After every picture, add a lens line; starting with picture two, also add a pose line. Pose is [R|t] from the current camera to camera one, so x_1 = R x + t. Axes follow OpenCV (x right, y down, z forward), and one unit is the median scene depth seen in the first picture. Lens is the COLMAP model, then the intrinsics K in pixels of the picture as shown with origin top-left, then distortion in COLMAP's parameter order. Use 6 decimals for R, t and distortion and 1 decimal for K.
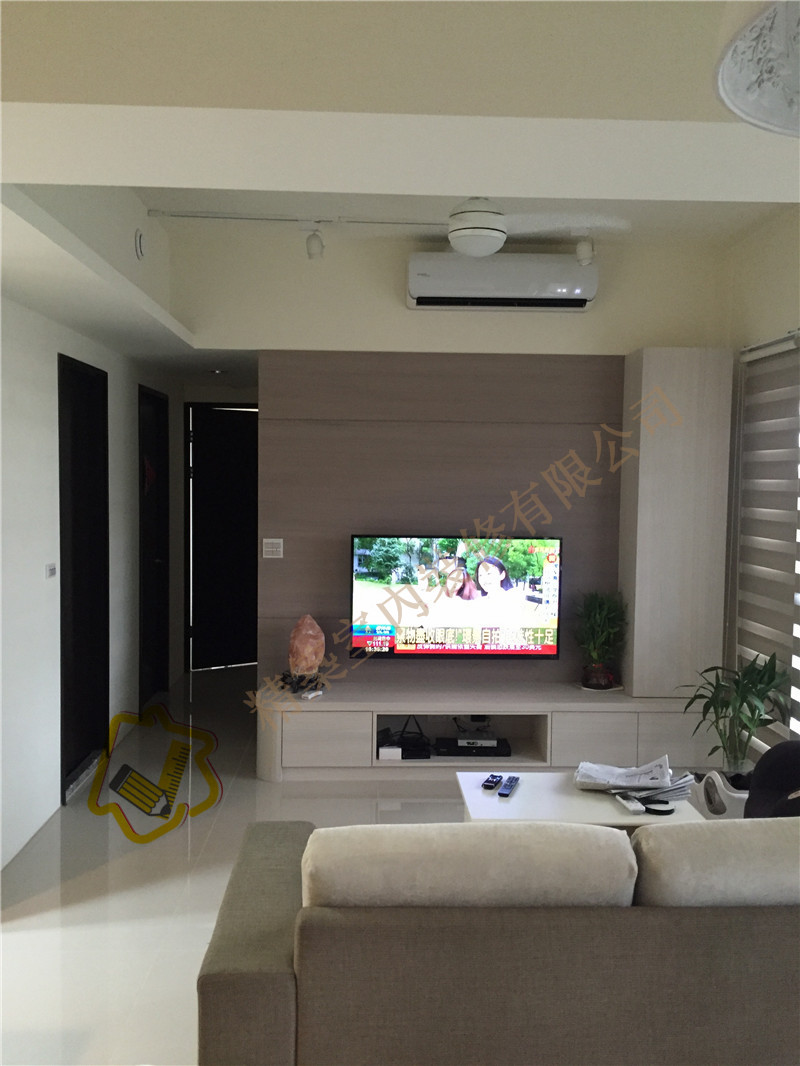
lens RADIAL K [[916.2, 0, 400.0], [0, 916.2, 533.0], [0, 0, 1]] dist [0.043780, -0.008073]
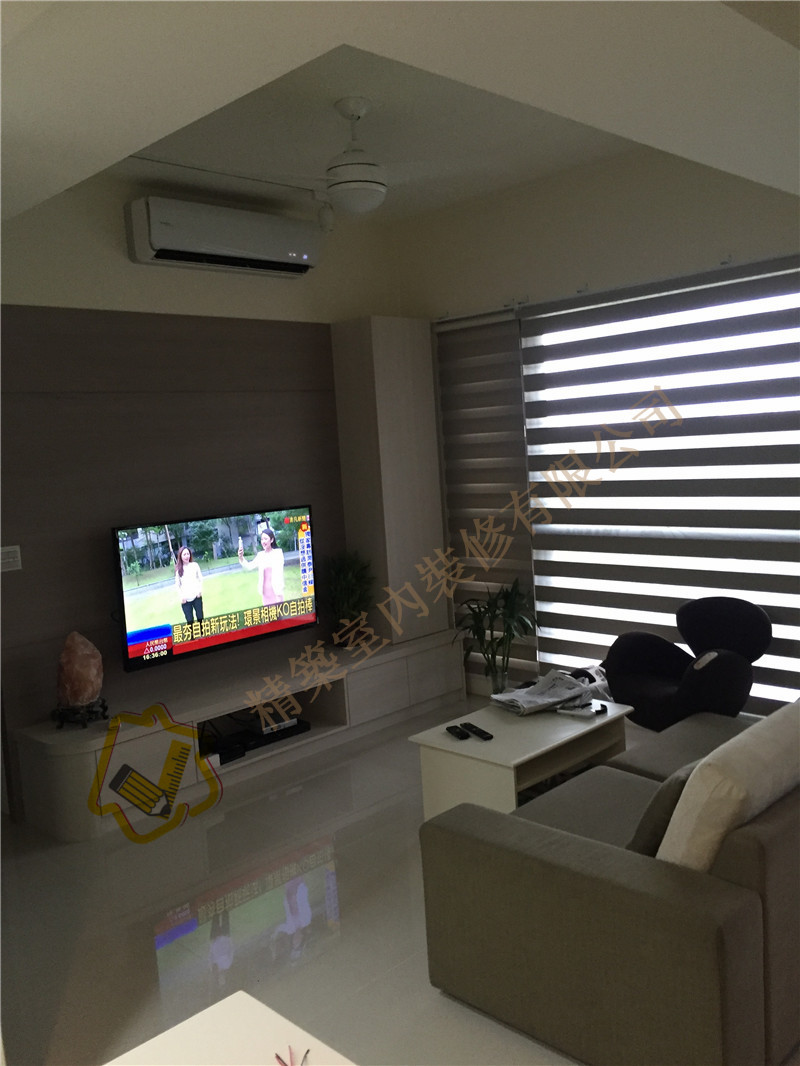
lens RADIAL K [[916.2, 0, 400.0], [0, 916.2, 533.0], [0, 0, 1]] dist [0.043780, -0.008073]
pose [[0.732771, -0.127472, 0.668429, -0.433327], [0.116301, 0.991305, 0.061550, -0.014958], [-0.670463, 0.032637, 0.741225, 0.198795]]
